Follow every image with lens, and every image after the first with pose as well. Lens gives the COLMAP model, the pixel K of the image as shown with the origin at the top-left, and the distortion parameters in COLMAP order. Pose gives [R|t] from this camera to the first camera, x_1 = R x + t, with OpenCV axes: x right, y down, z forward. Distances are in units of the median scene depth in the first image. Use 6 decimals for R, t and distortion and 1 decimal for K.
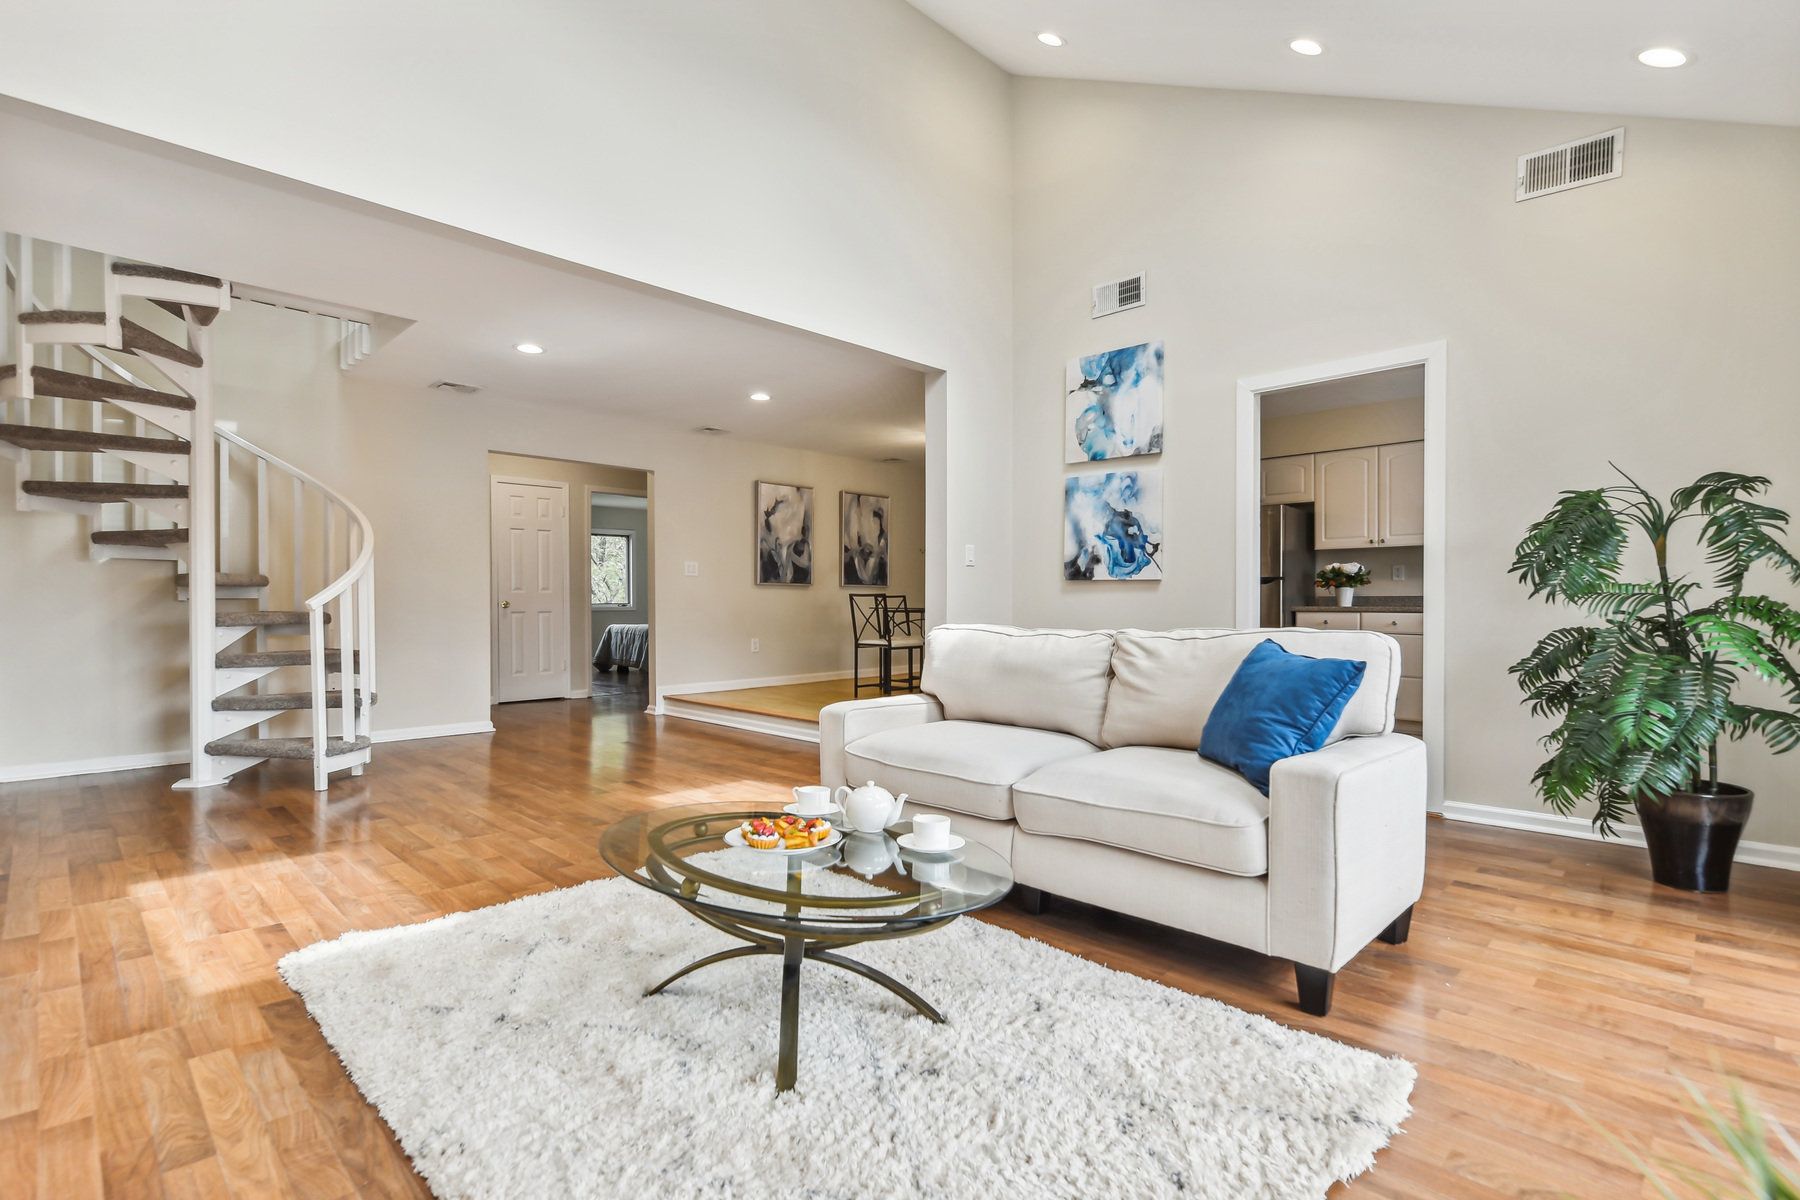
lens RADIAL K [[851.5, 0, 898.7], [0, 851.5, 606.0], [0, 0, 1]] dist [0.001031, -0.000749]
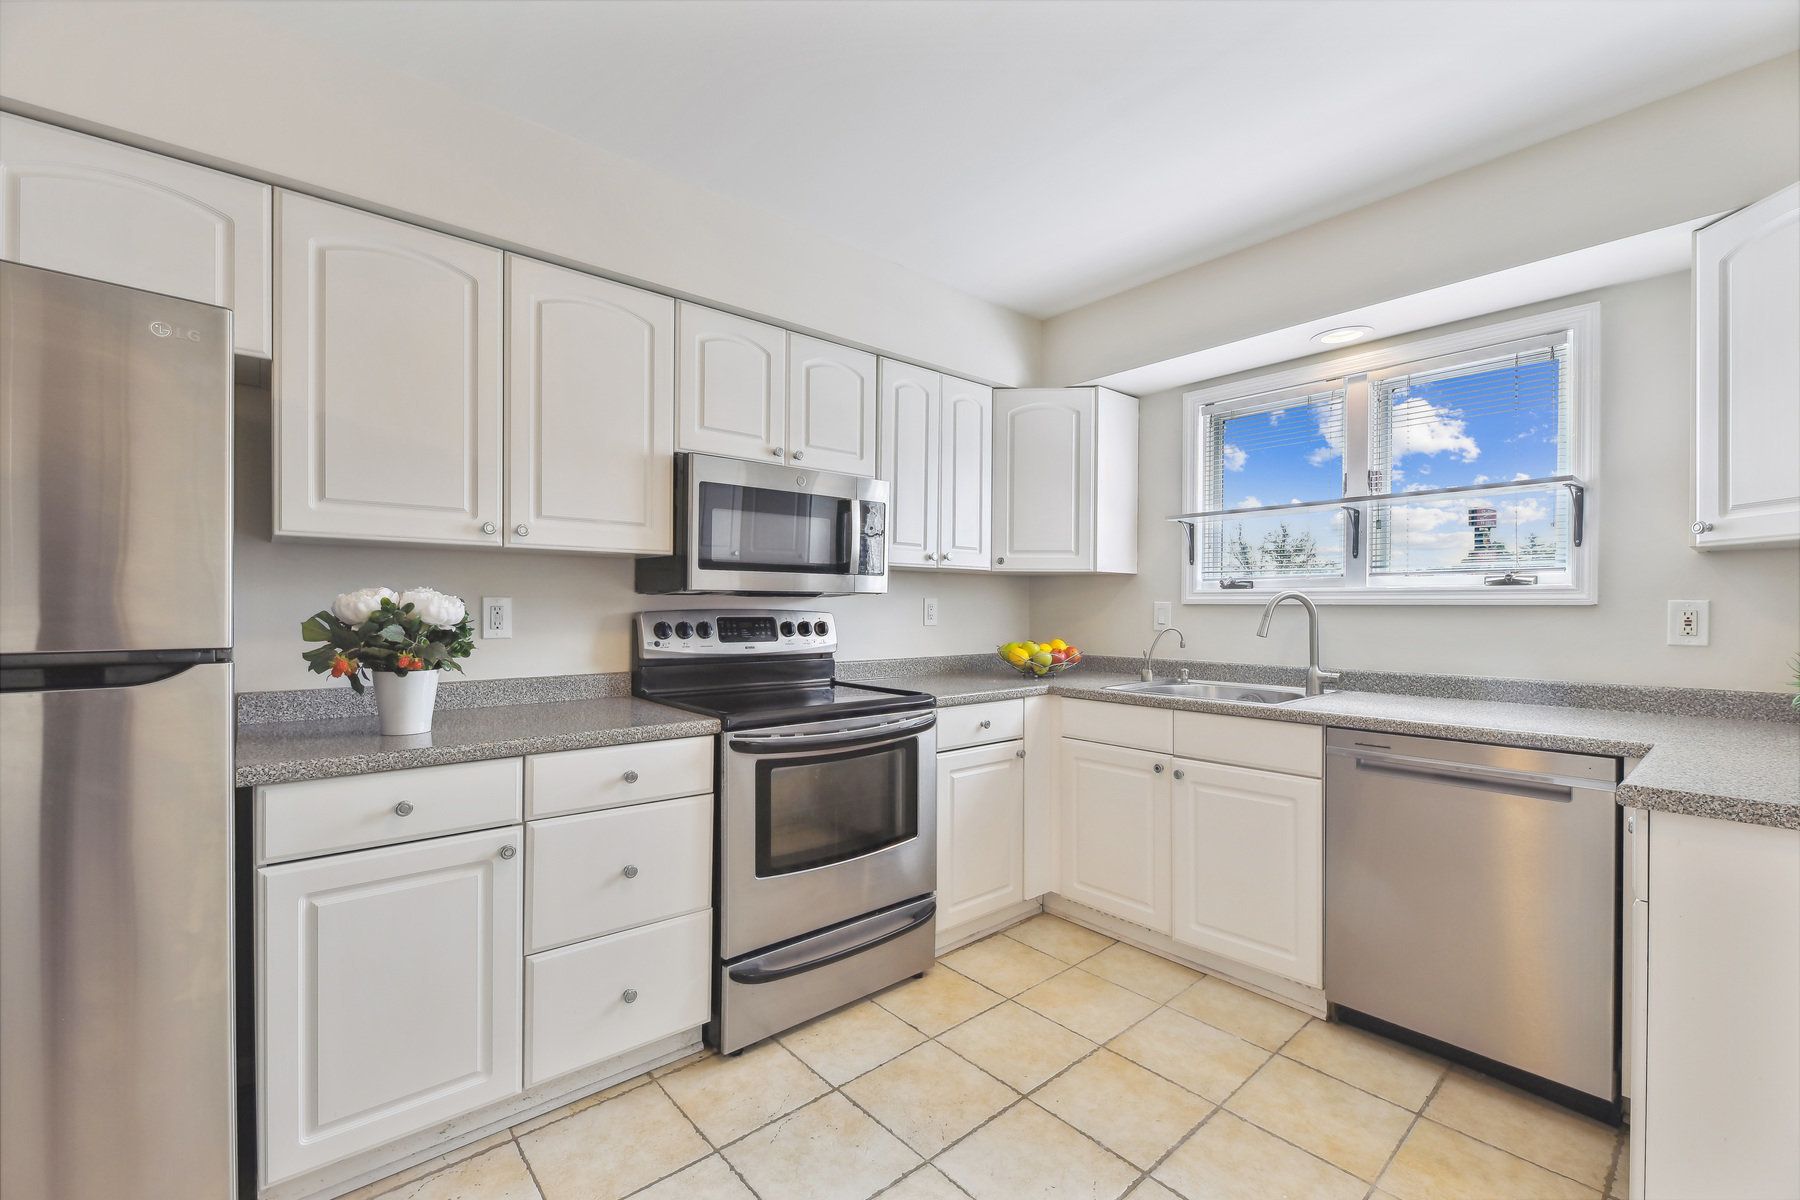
lens RADIAL K [[751.7, 0, 905.4], [0, 751.7, 613.8], [0, 0, 1]] dist [0.001719, -0.003279]
pose [[0.069981, -0.004751, 0.997537, 0.363848], [0.001710, 0.999988, 0.004643, -0.057112], [-0.997547, 0.001381, 0.069988, 1.083321]]
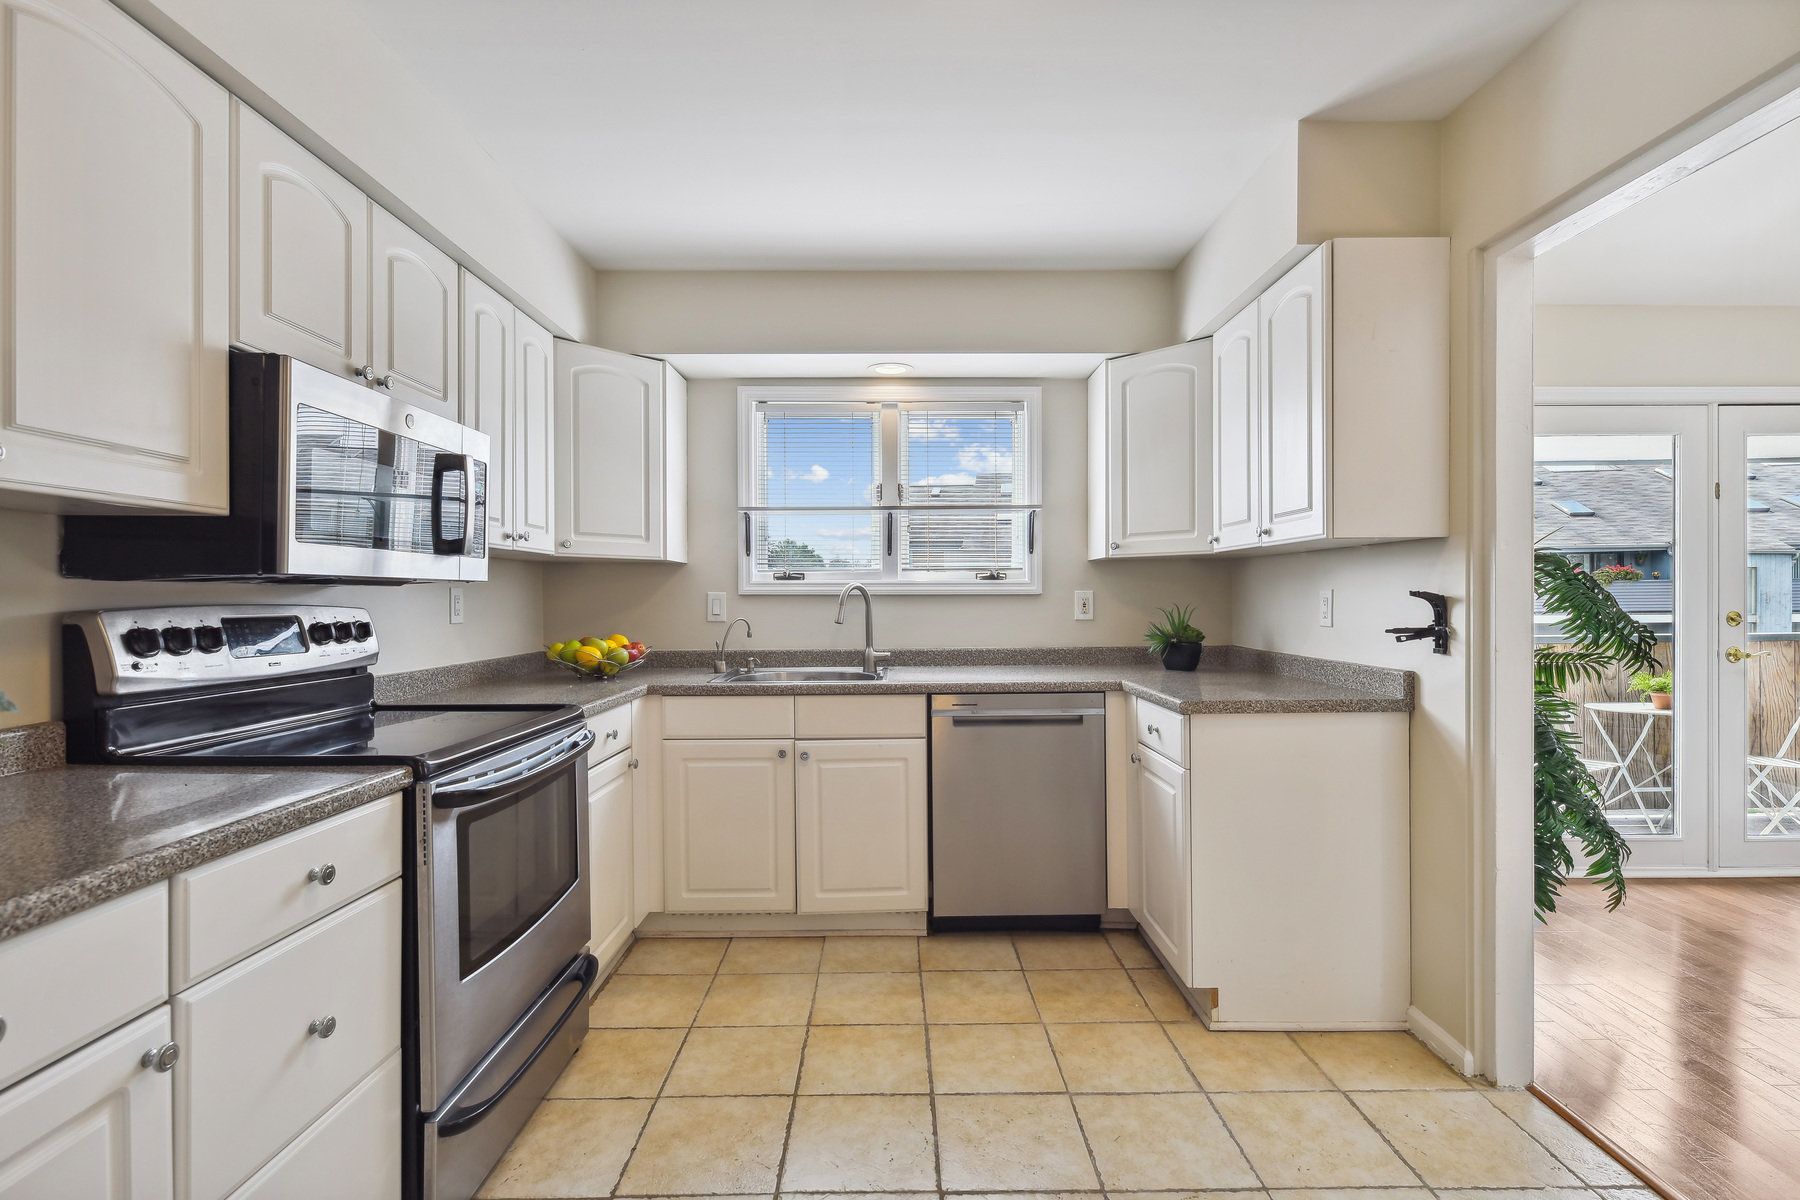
lens RADIAL K [[823.4, 0, 904.1], [0, 823.4, 607.6], [0, 0, 1]] dist [0.004378, 0.000004]
pose [[-0.713280, -0.000846, 0.700878, 0.420011], [0.011193, 0.999858, 0.012597, -0.058159], [-0.700789, 0.016830, -0.713170, 1.299429]]
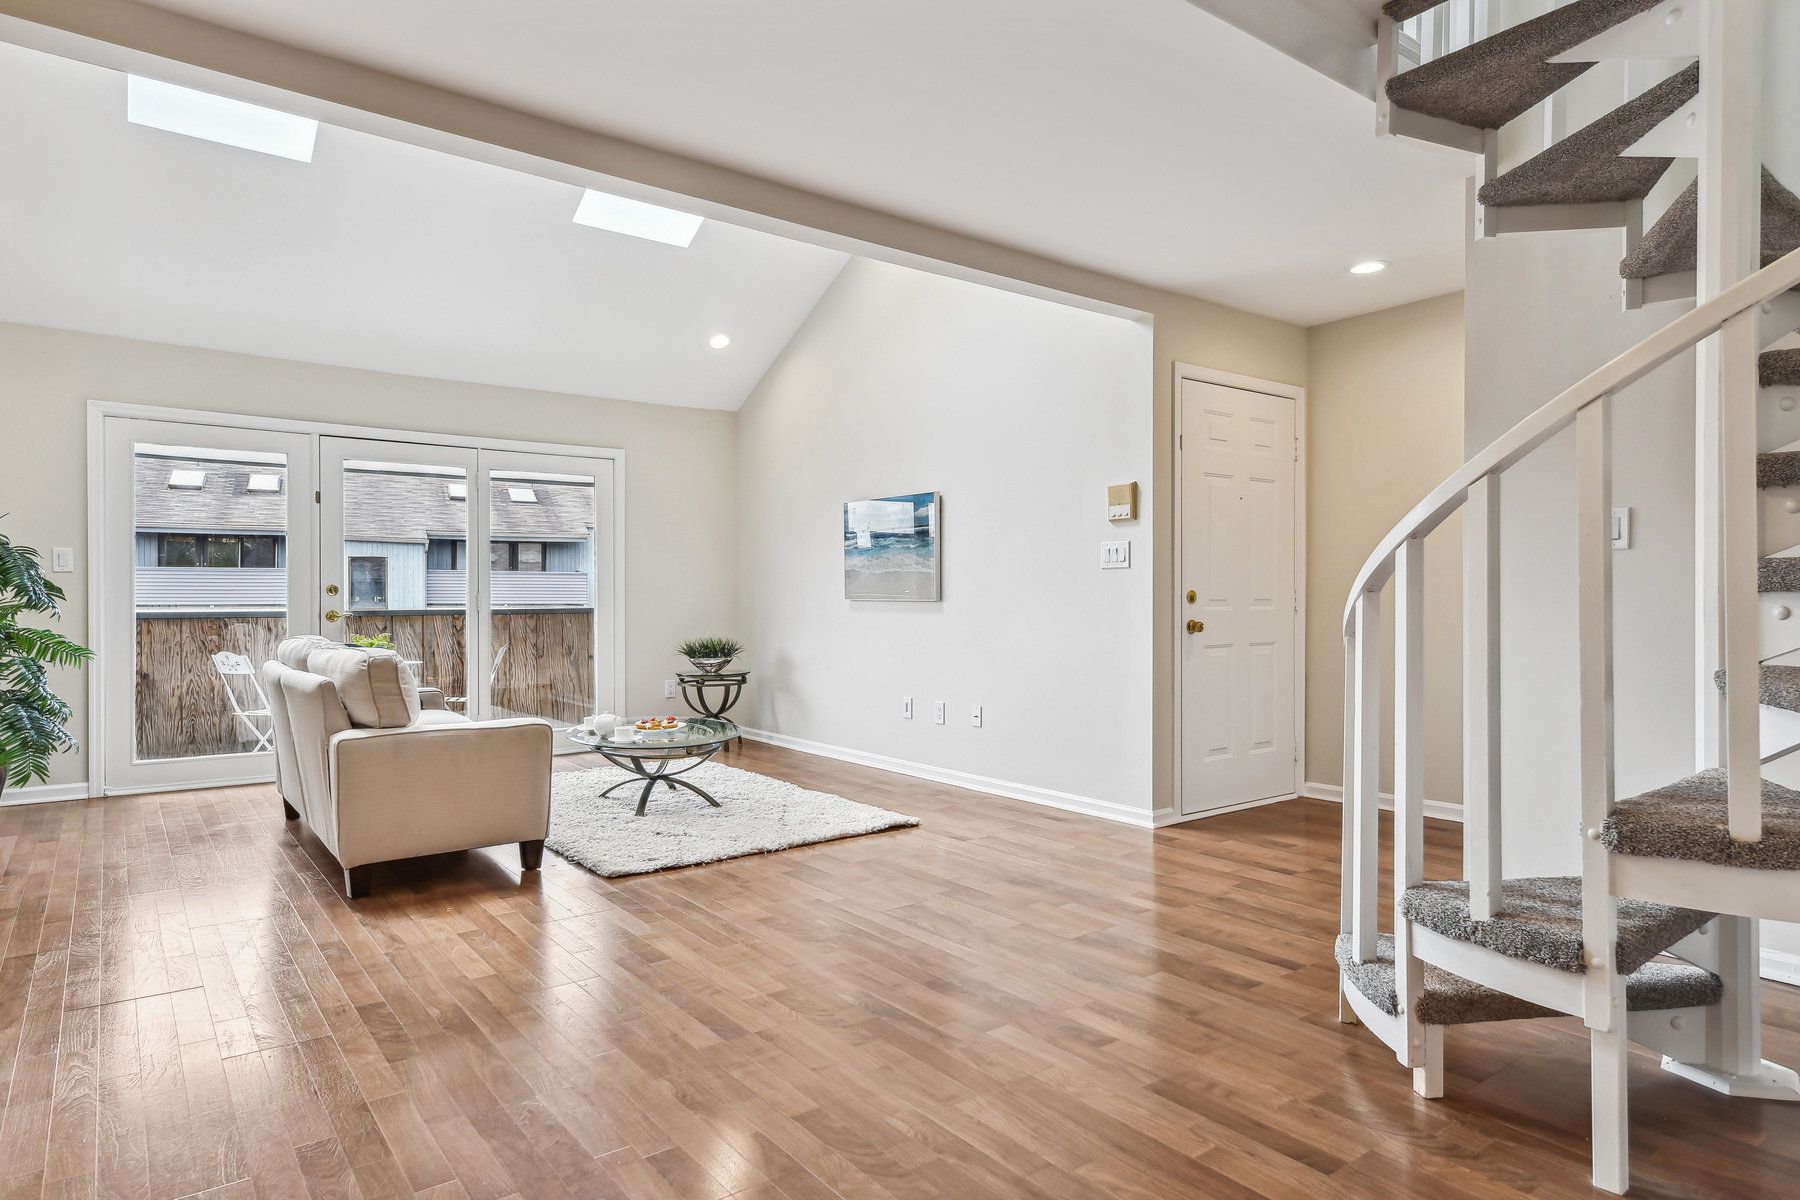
lens RADIAL K [[1037.2, 0, 902.4], [0, 1037.2, 603.6], [0, 0, 1]] dist [0.018310, -0.000573]
pose [[-0.990547, 0.001196, 0.137171, -0.451517], [0.002176, 0.999973, 0.006993, -0.021951], [-0.137159, 0.007226, -0.990523, 1.436203]]
